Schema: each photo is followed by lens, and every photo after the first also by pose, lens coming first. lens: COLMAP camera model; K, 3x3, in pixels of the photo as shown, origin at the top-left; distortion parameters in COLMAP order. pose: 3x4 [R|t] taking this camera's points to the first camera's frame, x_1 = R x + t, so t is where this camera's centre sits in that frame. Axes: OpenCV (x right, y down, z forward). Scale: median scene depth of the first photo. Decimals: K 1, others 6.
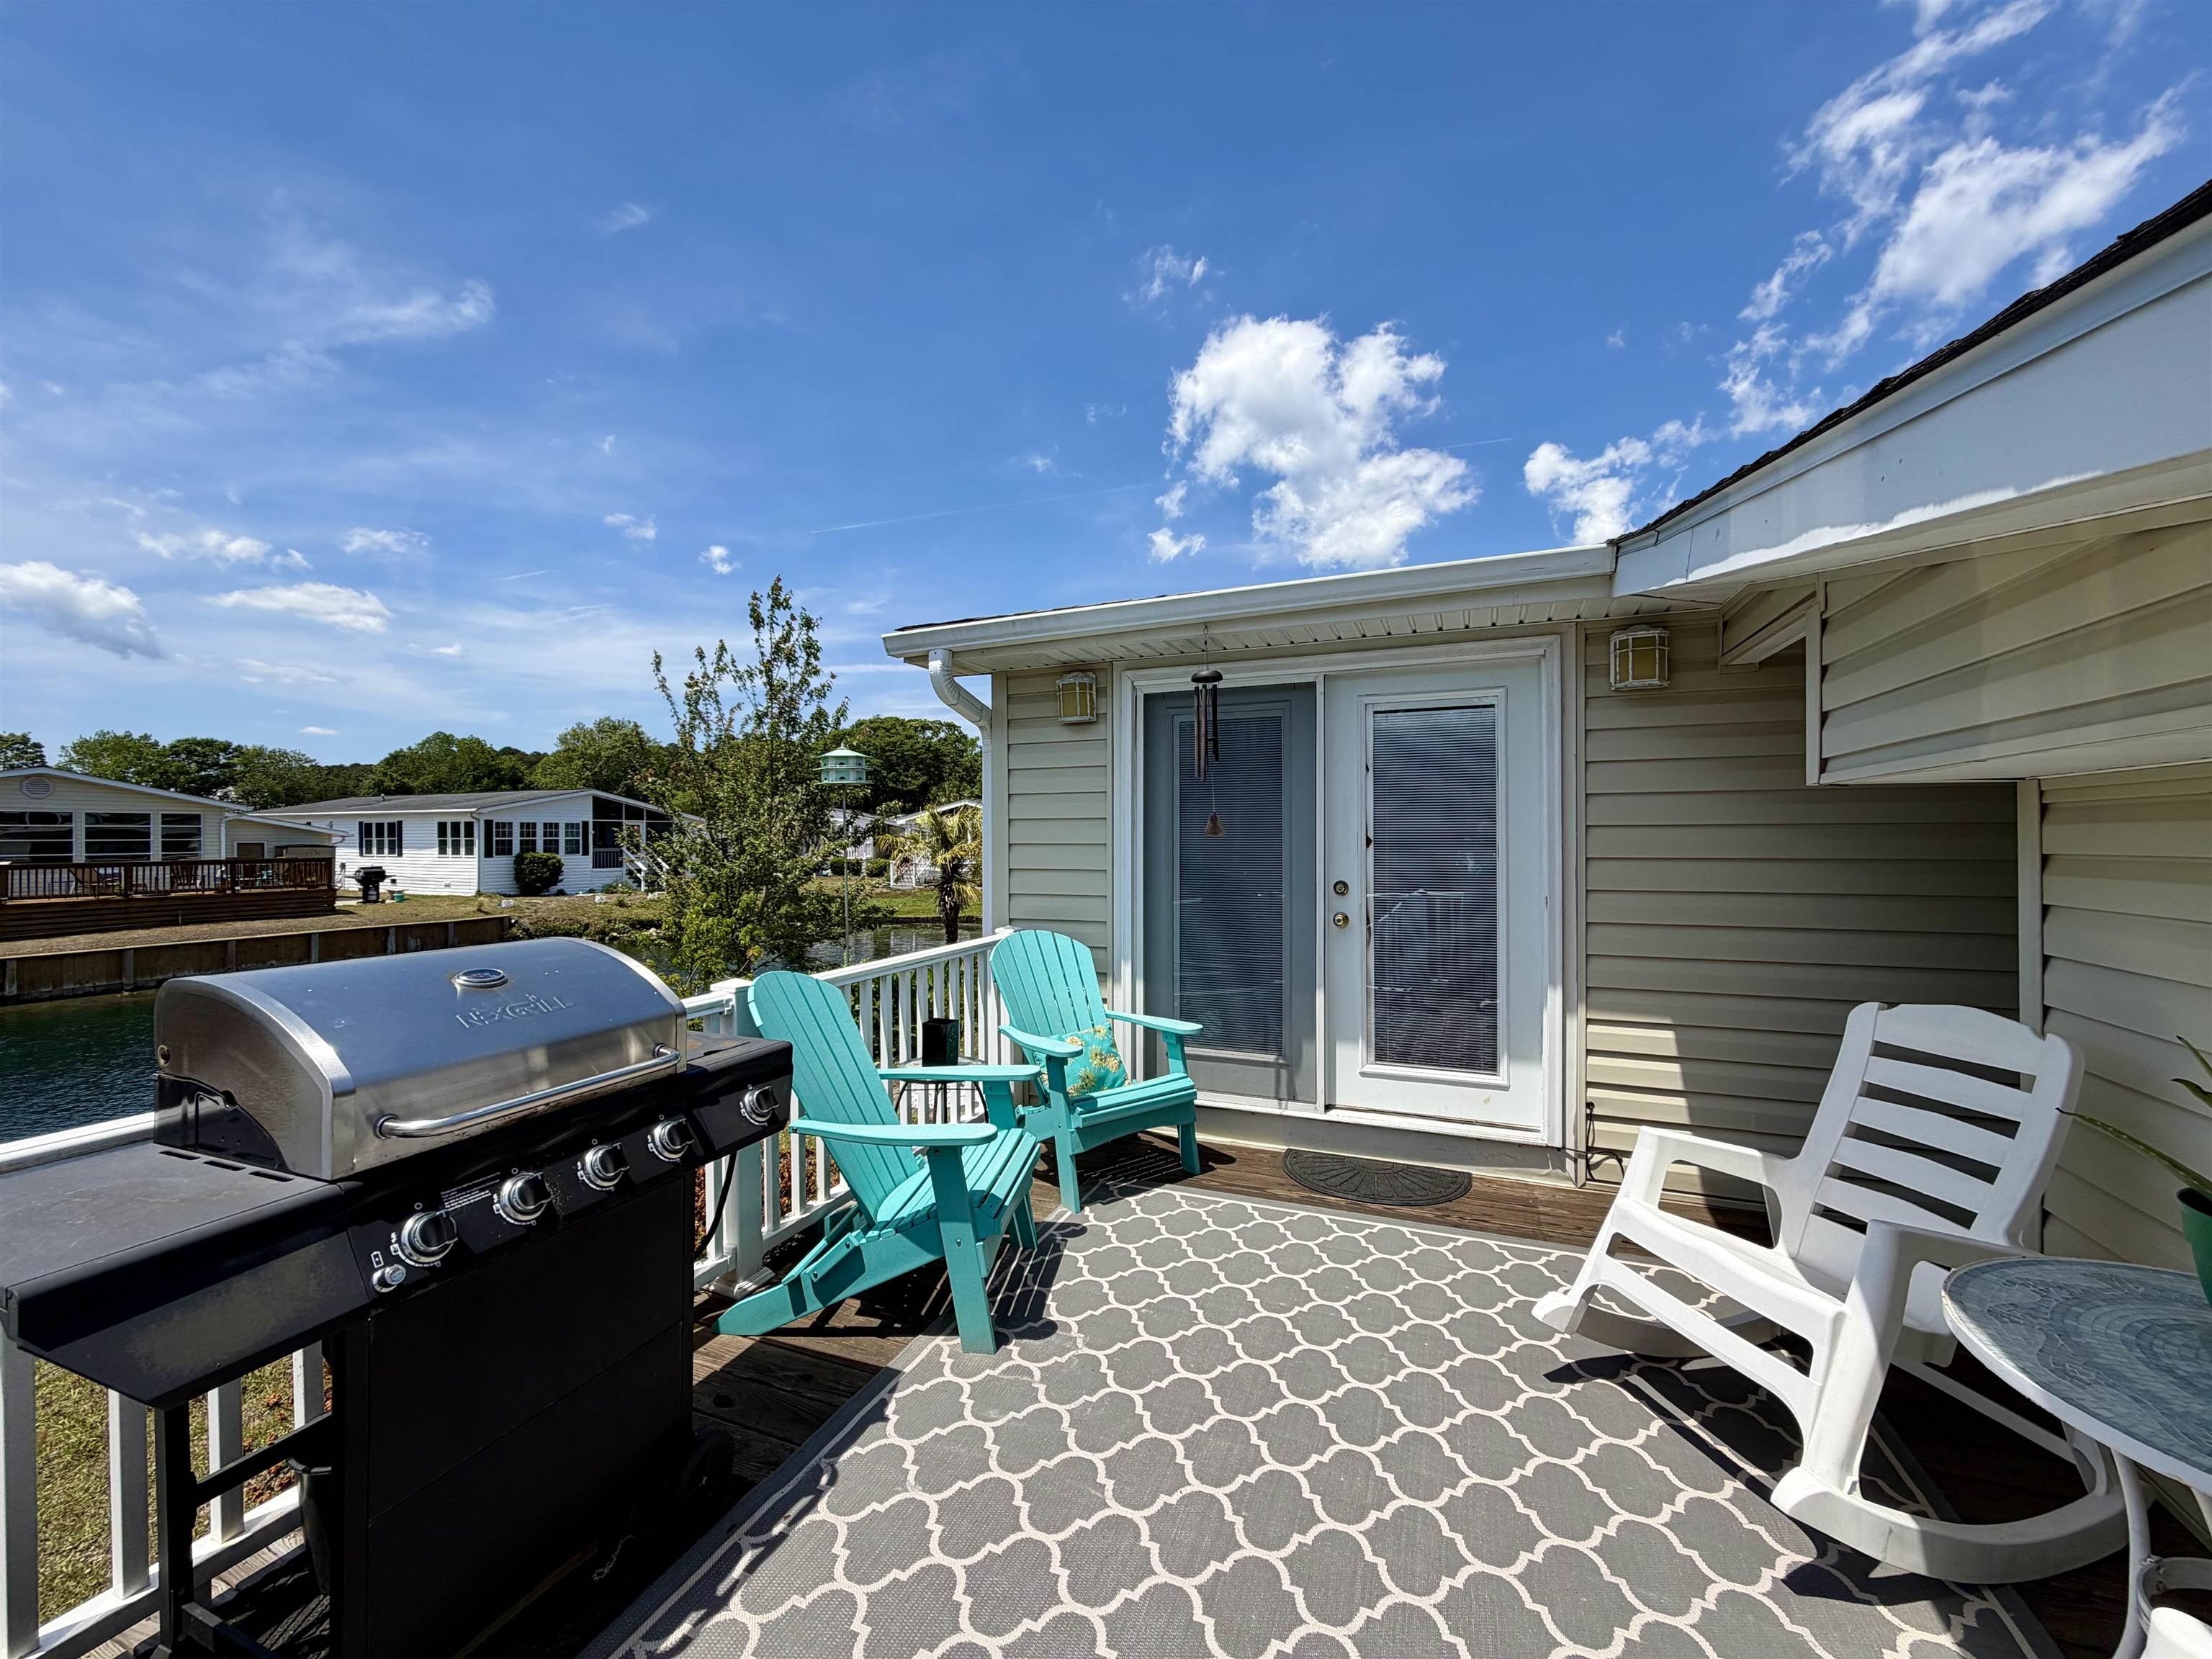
lens RADIAL K [[887.0, 0, 1116.4], [0, 887.0, 839.0], [0, 0, 1]] dist [0.005083, -0.000533]
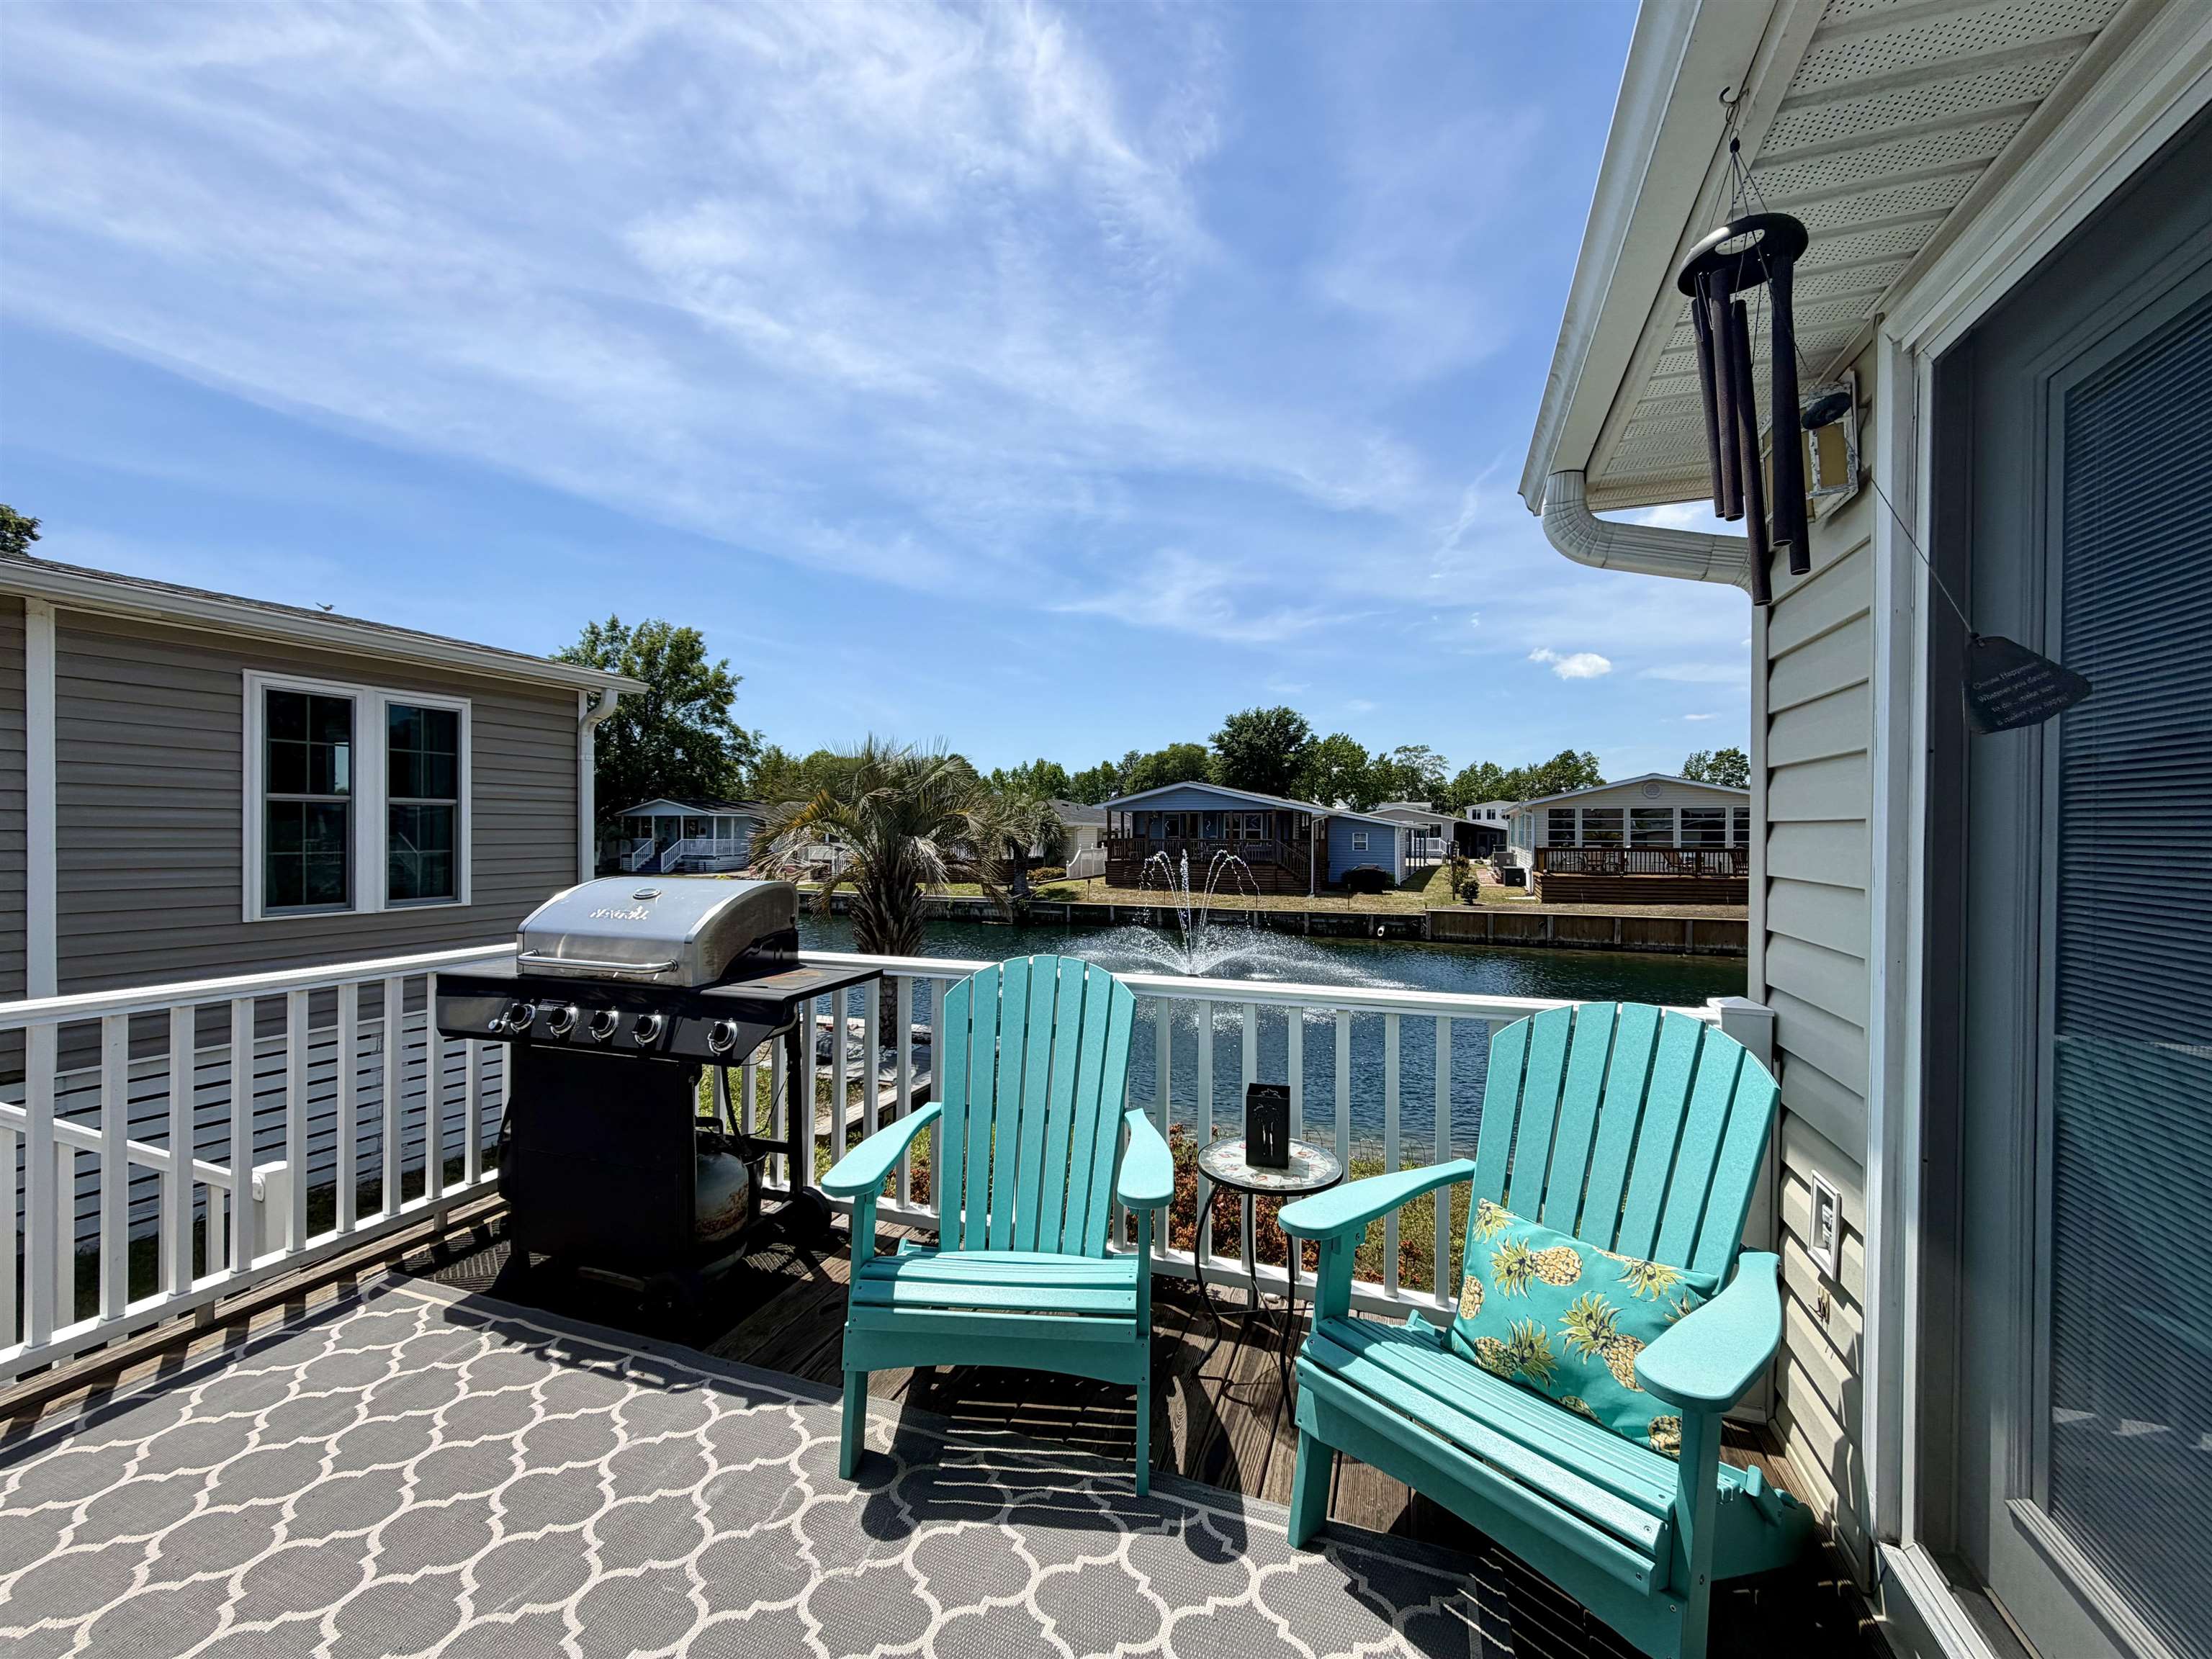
lens RADIAL K [[887.0, 0, 1117.9], [0, 887.0, 829.1], [0, 0, 1]] dist [0.005083, -0.000533]
pose [[0.021061, 0.002695, -0.999775, 0.193515], [-0.006824, 0.999973, 0.002552, 0.002257], [0.999755, 0.006769, 0.021079, 0.366115]]
